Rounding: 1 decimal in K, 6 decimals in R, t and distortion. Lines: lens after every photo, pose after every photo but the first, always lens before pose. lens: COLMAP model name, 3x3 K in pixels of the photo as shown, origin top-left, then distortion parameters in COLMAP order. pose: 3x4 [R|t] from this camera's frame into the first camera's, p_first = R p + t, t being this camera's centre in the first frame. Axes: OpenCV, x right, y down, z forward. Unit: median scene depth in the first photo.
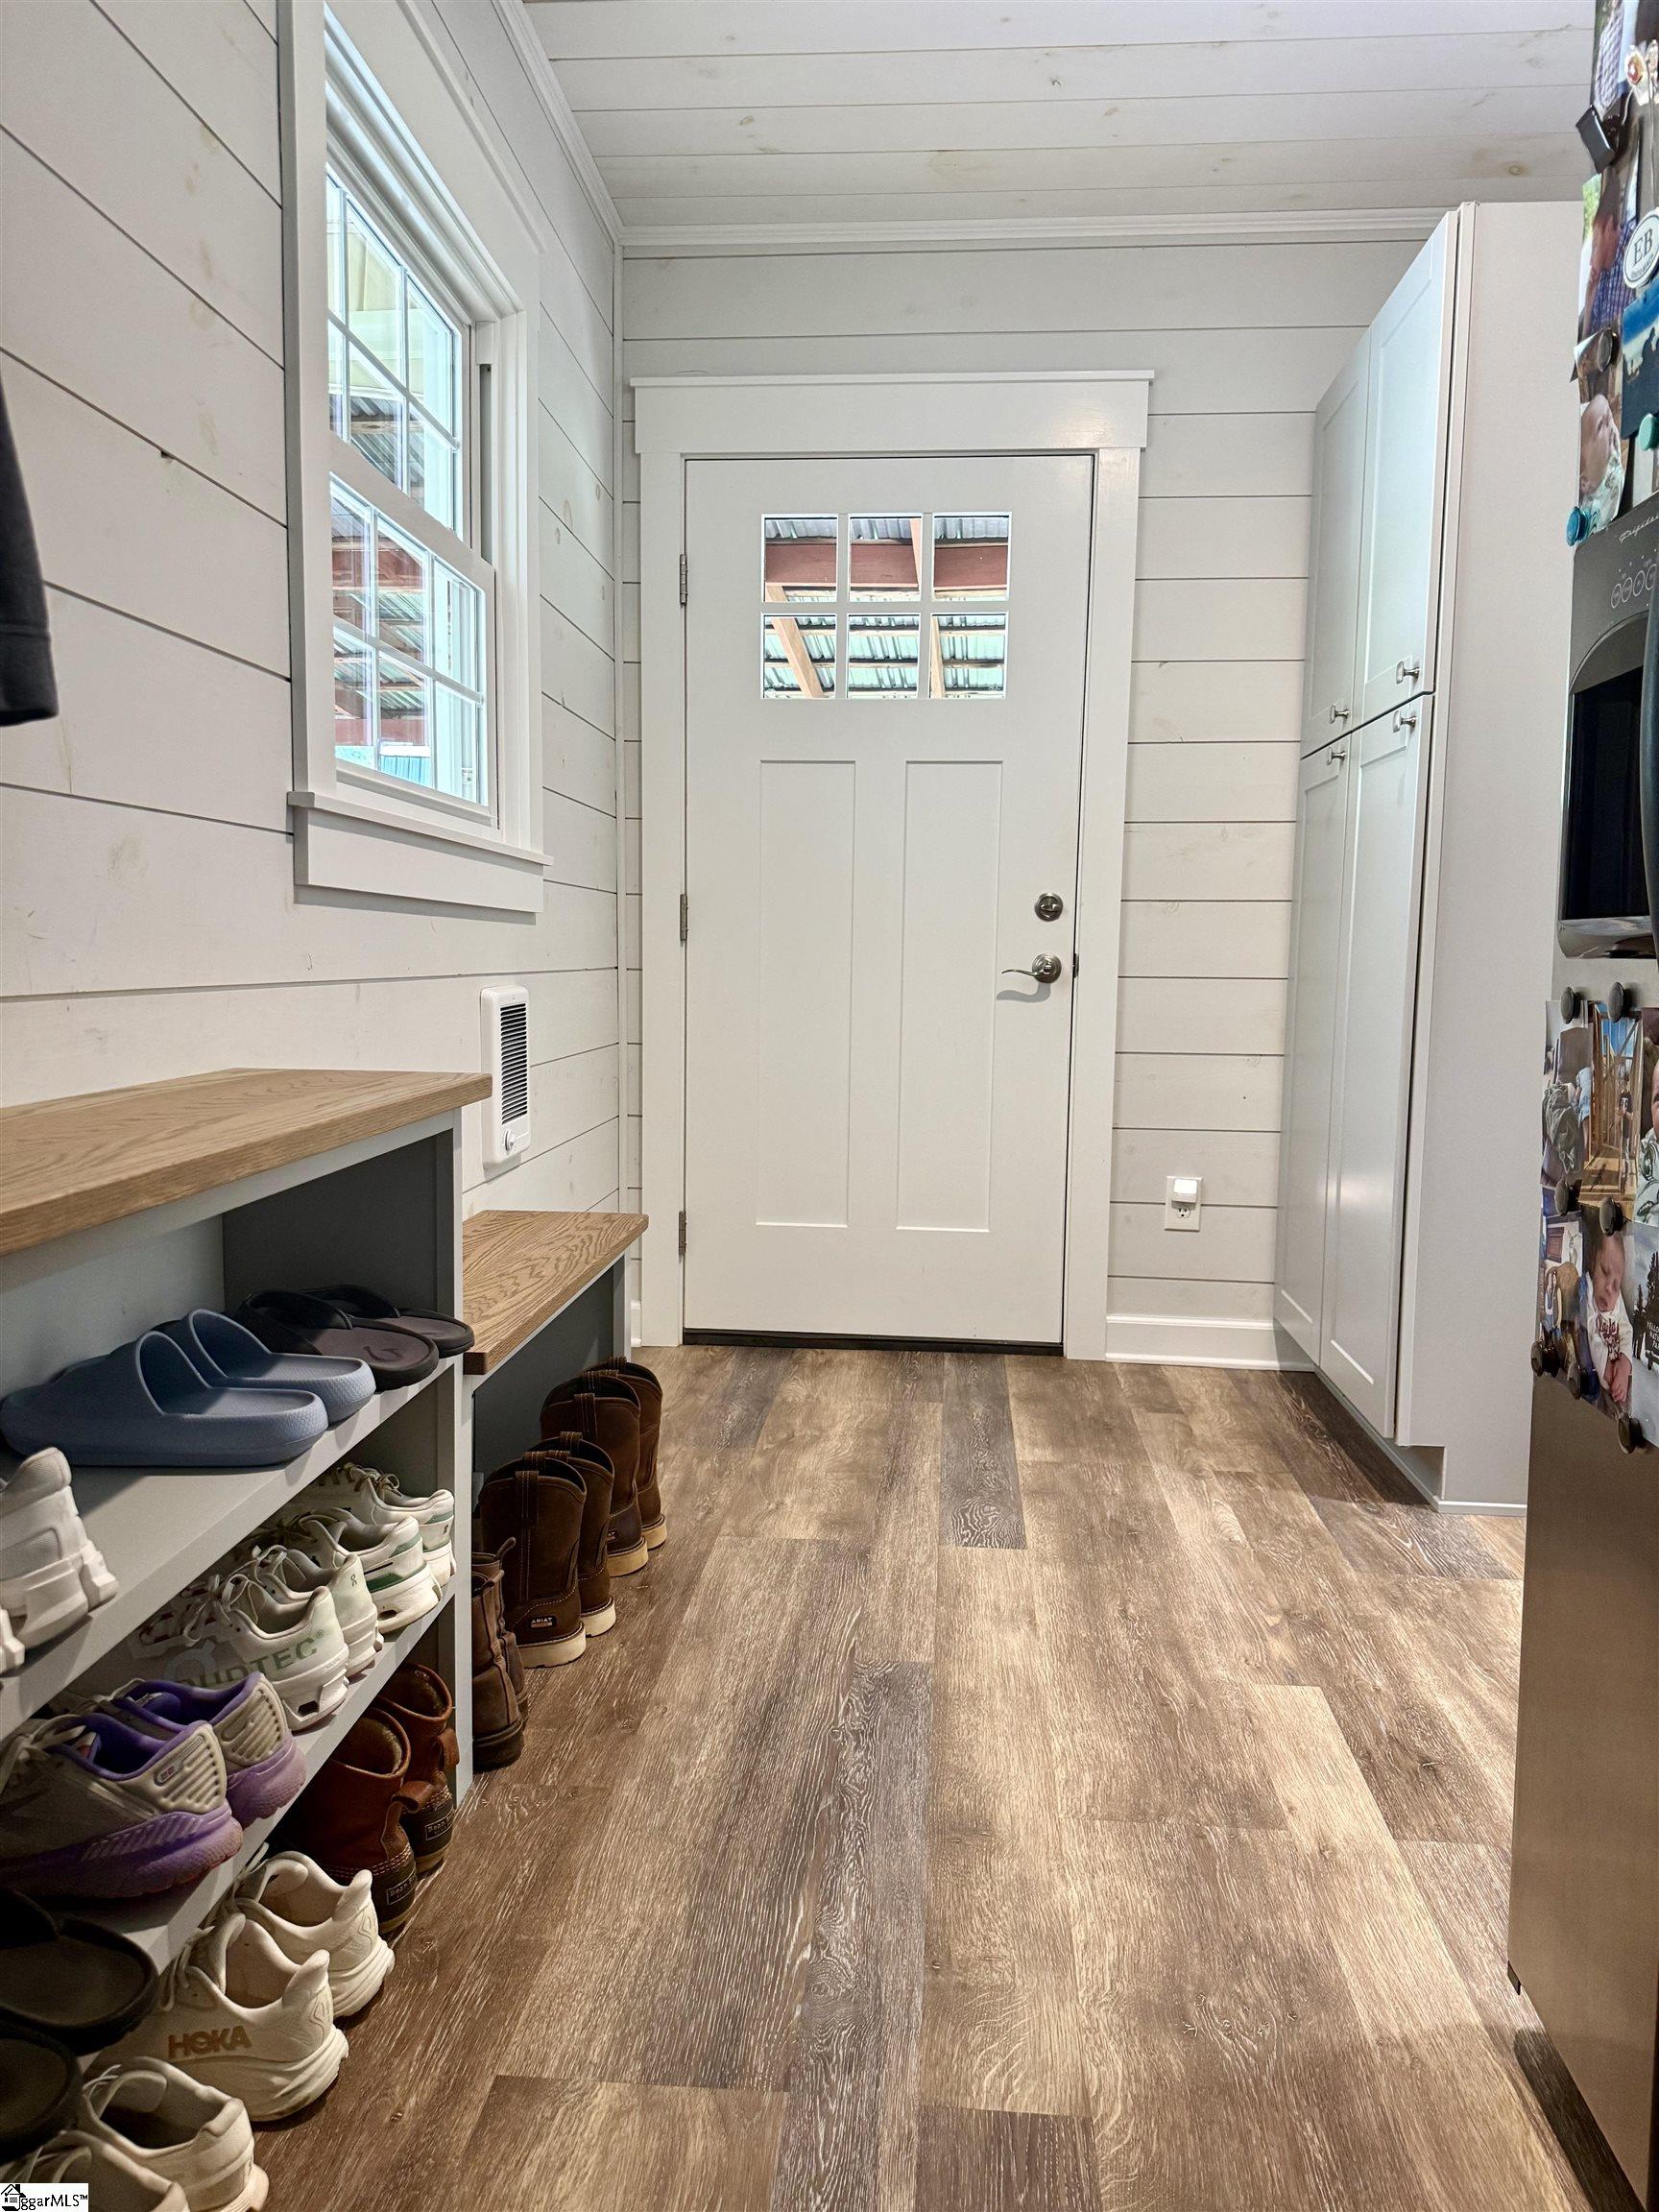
lens RADIAL K [[1595.6, 0, 829.5], [0, 1595.6, 1106.0], [0, 0, 1]] dist [-0.002238, 0.002842]
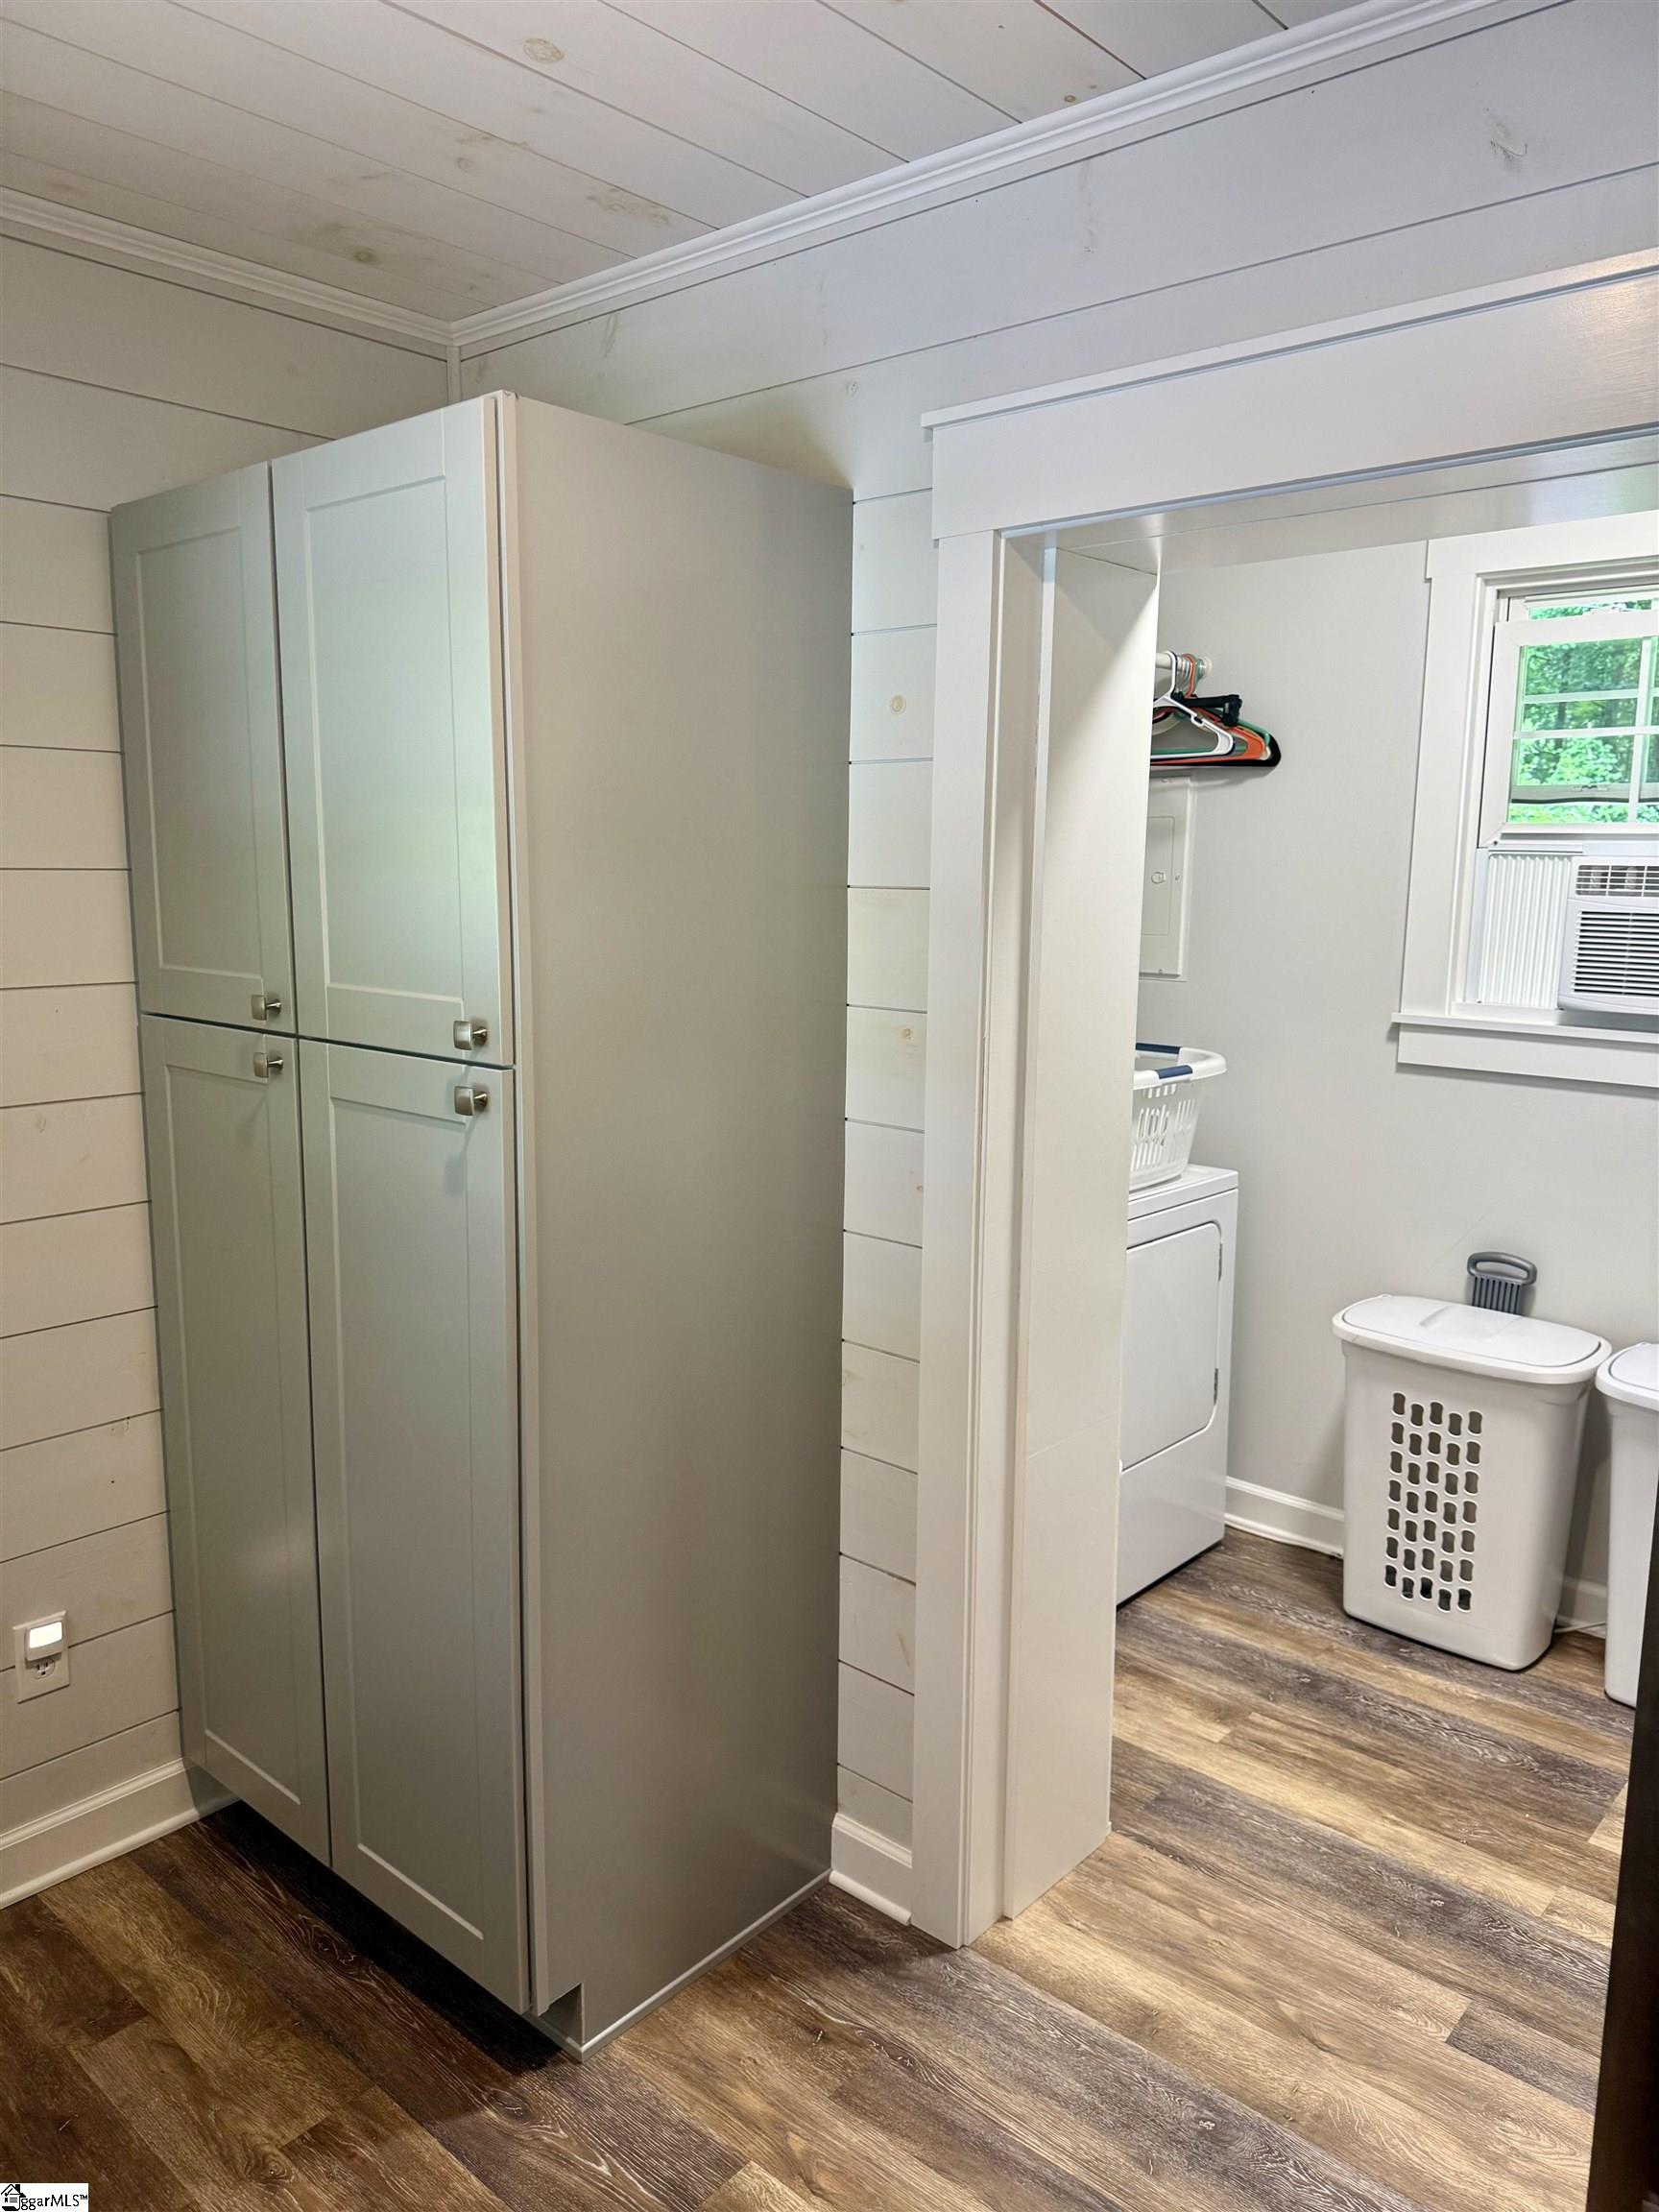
lens RADIAL K [[1595.6, 0, 829.5], [0, 1595.6, 1106.0], [0, 0, 1]] dist [-0.002238, 0.002842]
pose [[0.610164, -0.128934, 0.781714, -0.084231], [0.077198, 0.991650, 0.103304, -0.240011], [-0.788505, -0.002685, 0.615022, 0.345658]]
